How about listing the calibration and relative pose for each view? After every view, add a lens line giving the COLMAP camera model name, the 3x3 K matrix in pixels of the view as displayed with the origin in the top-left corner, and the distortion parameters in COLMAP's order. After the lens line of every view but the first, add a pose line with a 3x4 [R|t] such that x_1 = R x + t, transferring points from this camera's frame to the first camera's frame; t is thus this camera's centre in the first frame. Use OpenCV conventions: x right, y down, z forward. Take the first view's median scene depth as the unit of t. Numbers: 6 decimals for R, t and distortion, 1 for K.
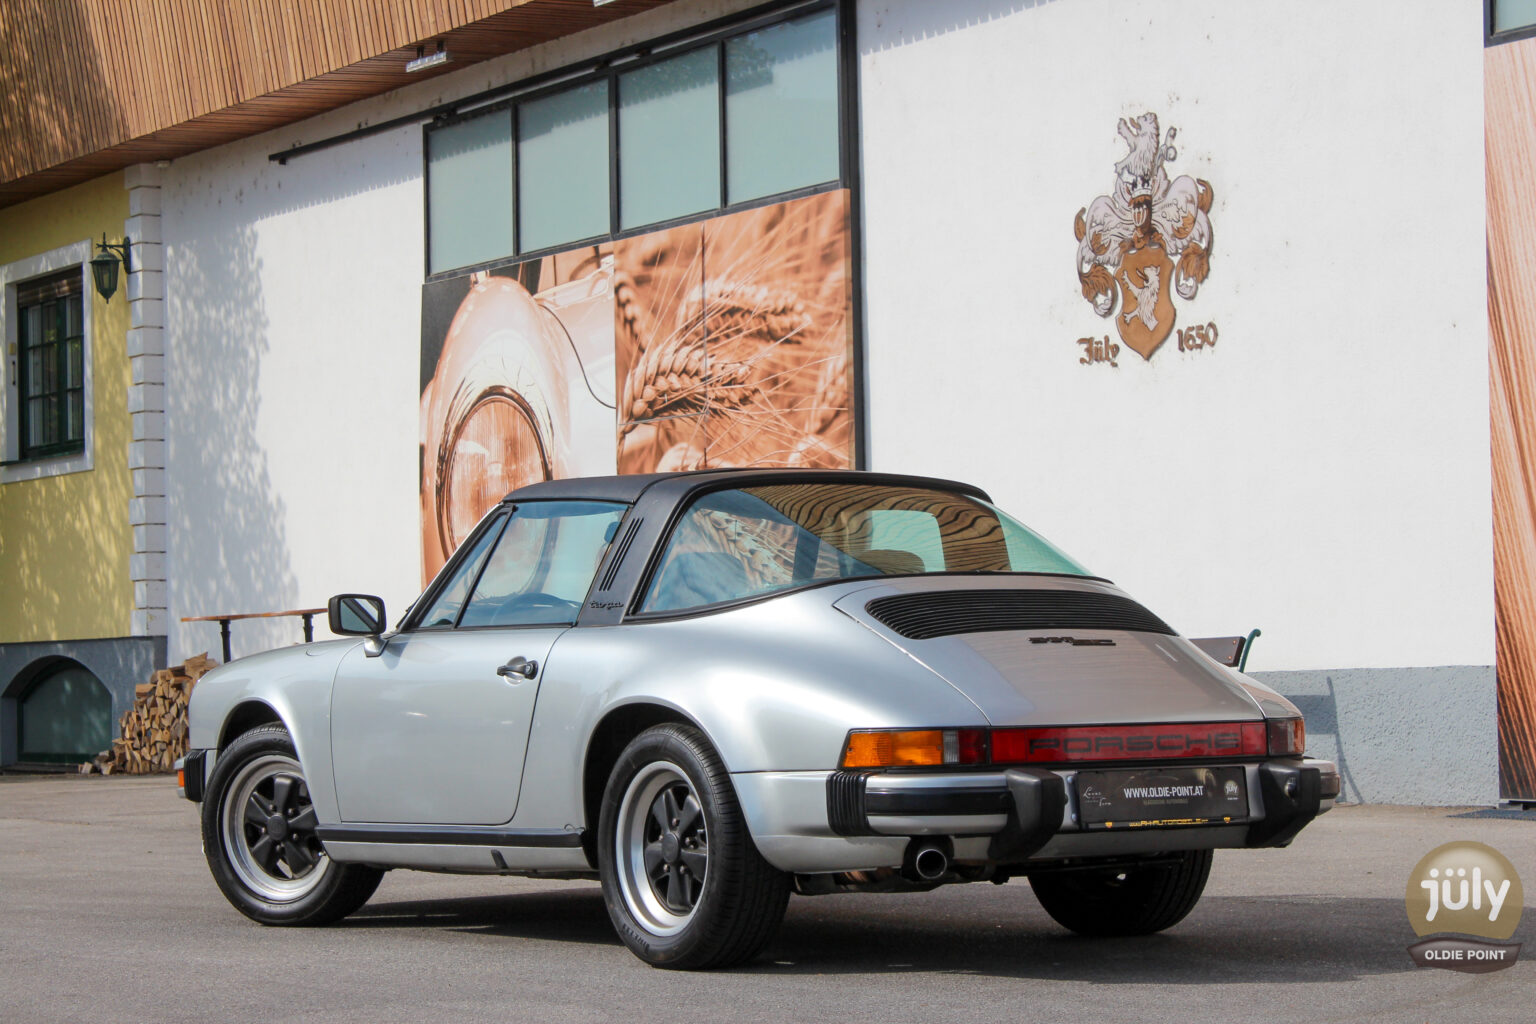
lens RADIAL K [[3944.3, 0, 768.0], [0, 3944.3, 512.0], [0, 0, 1]] dist [0.024077, 0.046886]
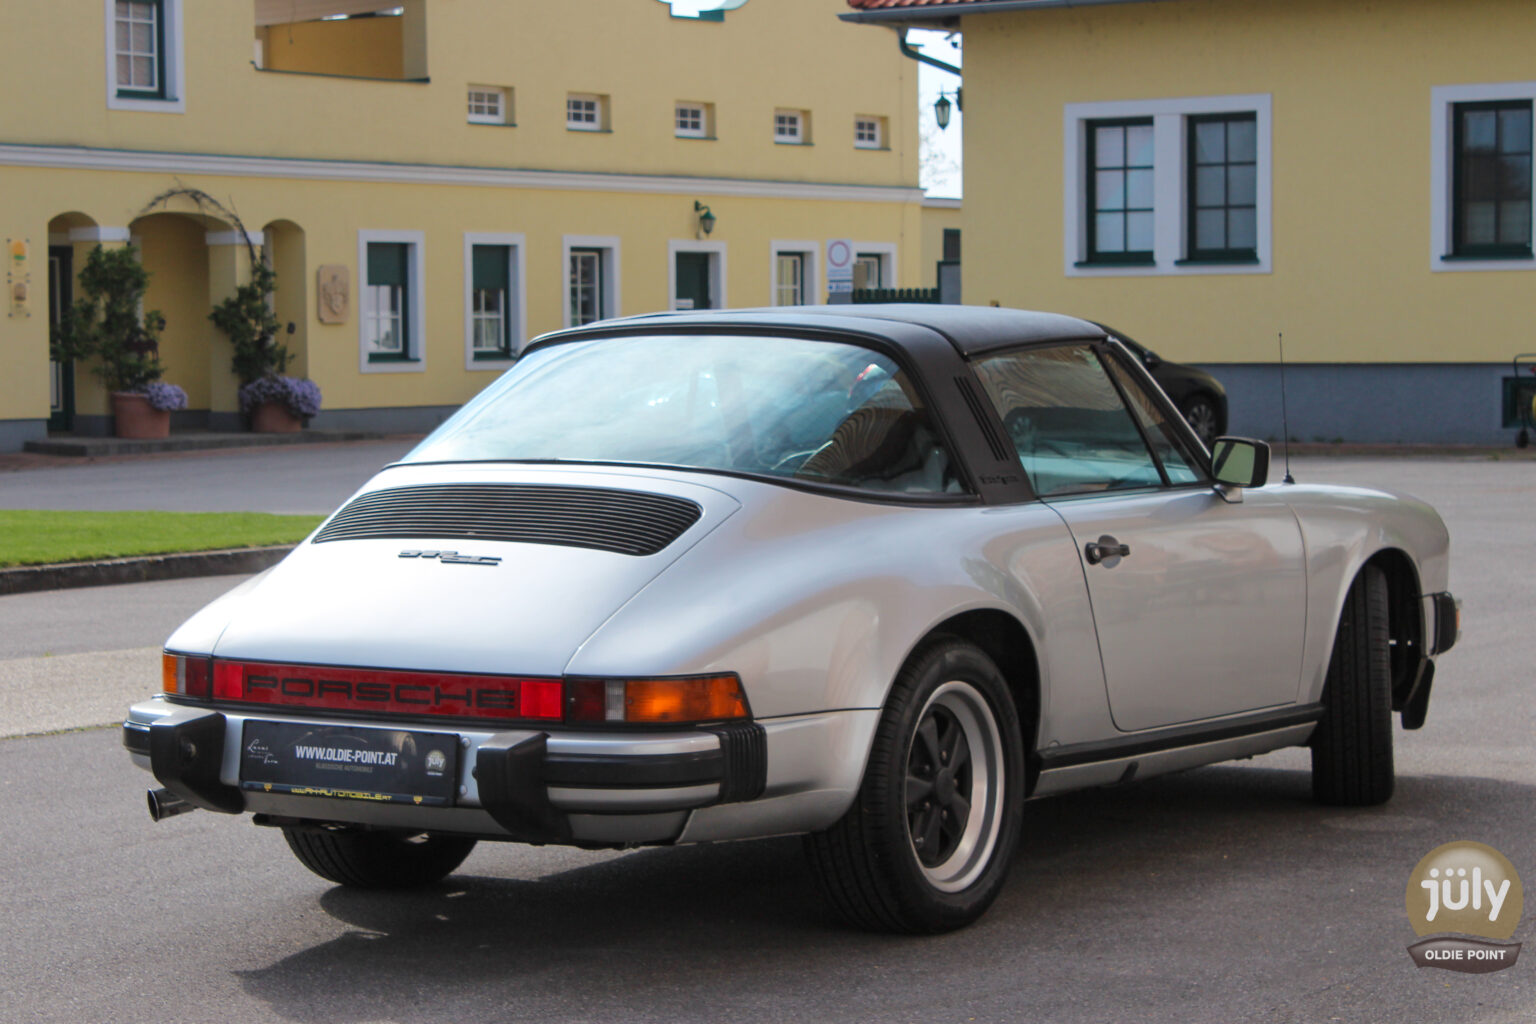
lens RADIAL K [[3944.3, 0, 768.0], [0, 3944.3, 512.0], [0, 0, 1]] dist [0.024077, 0.046886]
pose [[0.396200, 0.059662, -0.916224, 0.867699], [0.031002, 0.996448, 0.078292, -0.038982], [0.917641, -0.059424, 0.392943, 0.762295]]
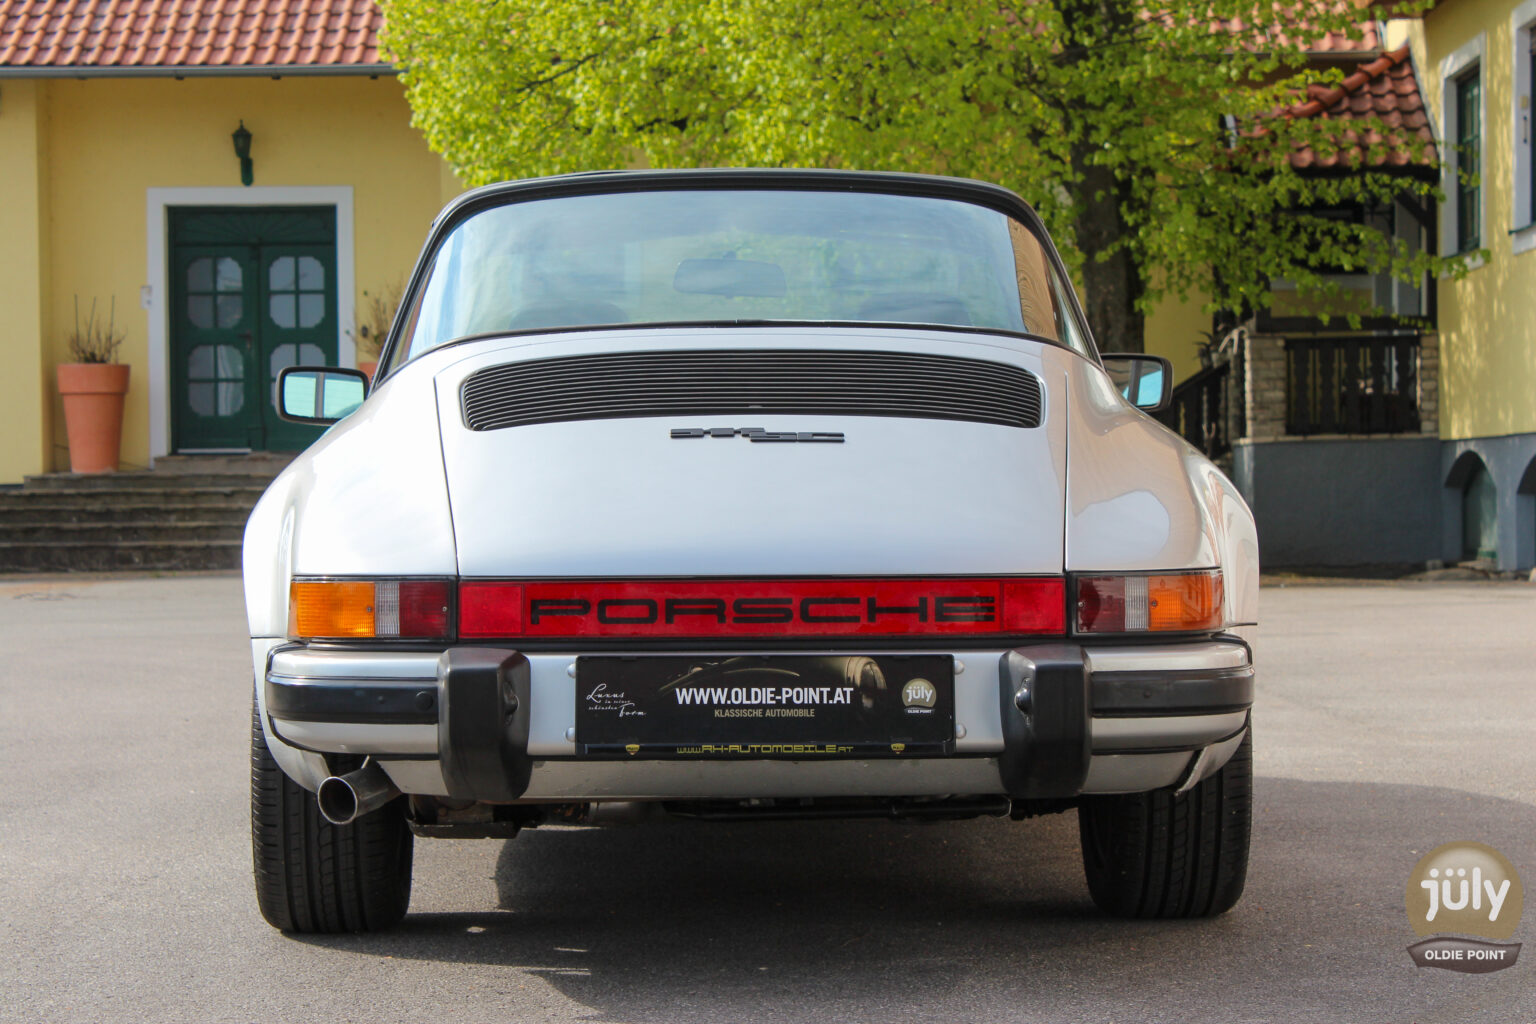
lens RADIAL K [[3944.3, 0, 768.0], [0, 3944.3, 512.0], [0, 0, 1]] dist [0.024077, 0.046886]
pose [[0.839452, 0.014219, -0.543248, 0.413005], [0.013414, 0.998811, 0.046870, 0.016866], [0.543269, -0.046632, 0.838263, 0.514929]]
